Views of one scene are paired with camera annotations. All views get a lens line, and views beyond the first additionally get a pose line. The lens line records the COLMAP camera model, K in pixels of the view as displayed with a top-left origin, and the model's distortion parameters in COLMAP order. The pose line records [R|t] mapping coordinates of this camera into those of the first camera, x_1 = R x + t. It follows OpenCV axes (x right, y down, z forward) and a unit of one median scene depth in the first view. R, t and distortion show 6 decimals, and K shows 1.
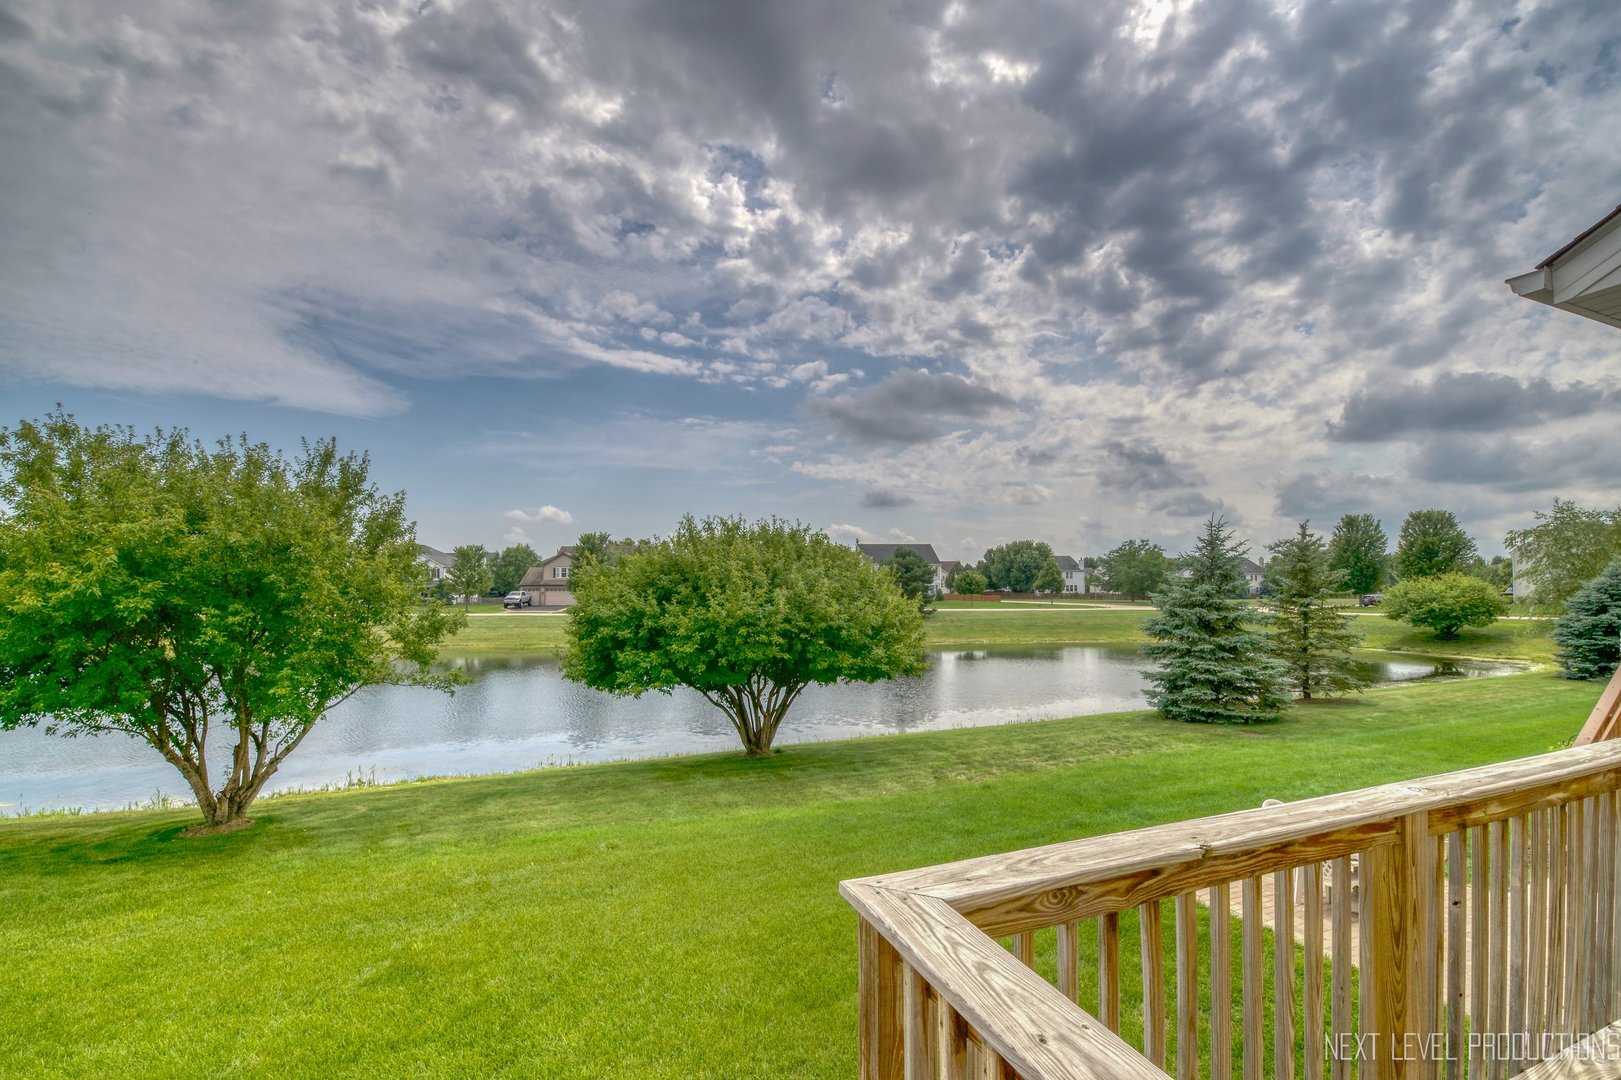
lens RADIAL K [[729.0, 0, 815.8], [0, 729.0, 604.9], [0, 0, 1]] dist [-0.000494, -0.011628]
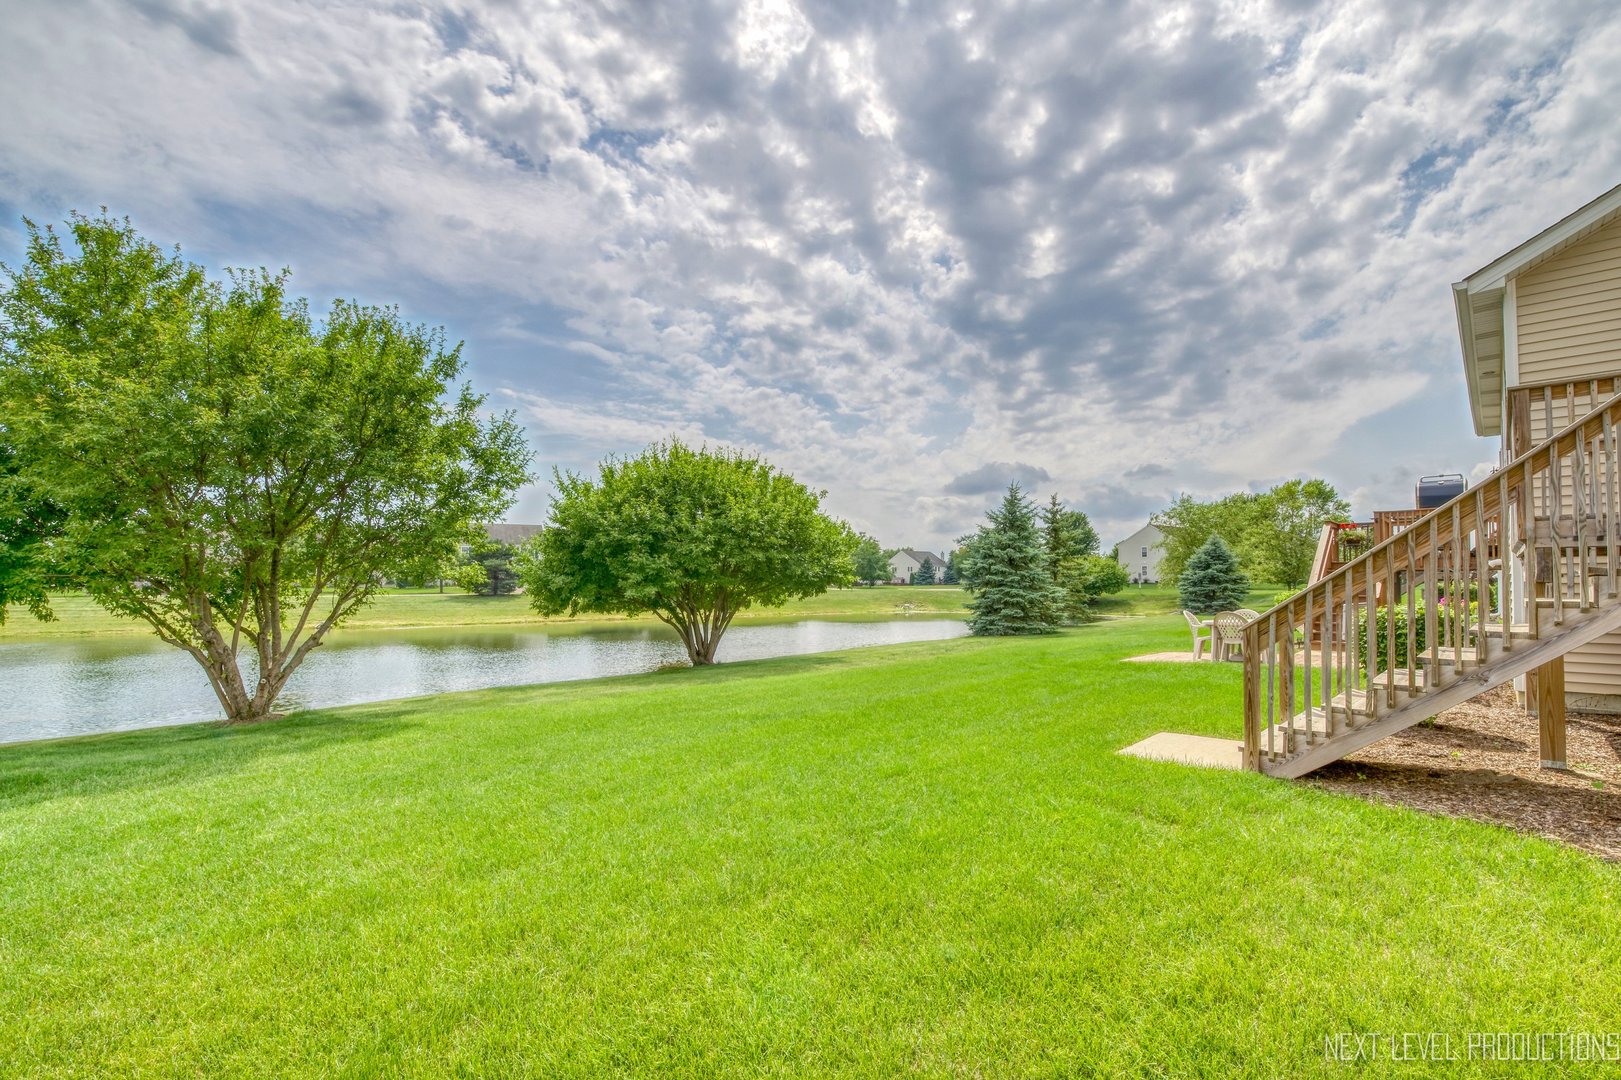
lens RADIAL K [[729.0, 0, 815.8], [0, 729.0, 604.9], [0, 0, 1]] dist [-0.000494, -0.011628]
pose [[0.914392, -0.007449, 0.404762, -0.359500], [0.008543, 0.999963, -0.000898, 0.112940], [-0.404740, 0.004279, 0.914422, -0.073265]]
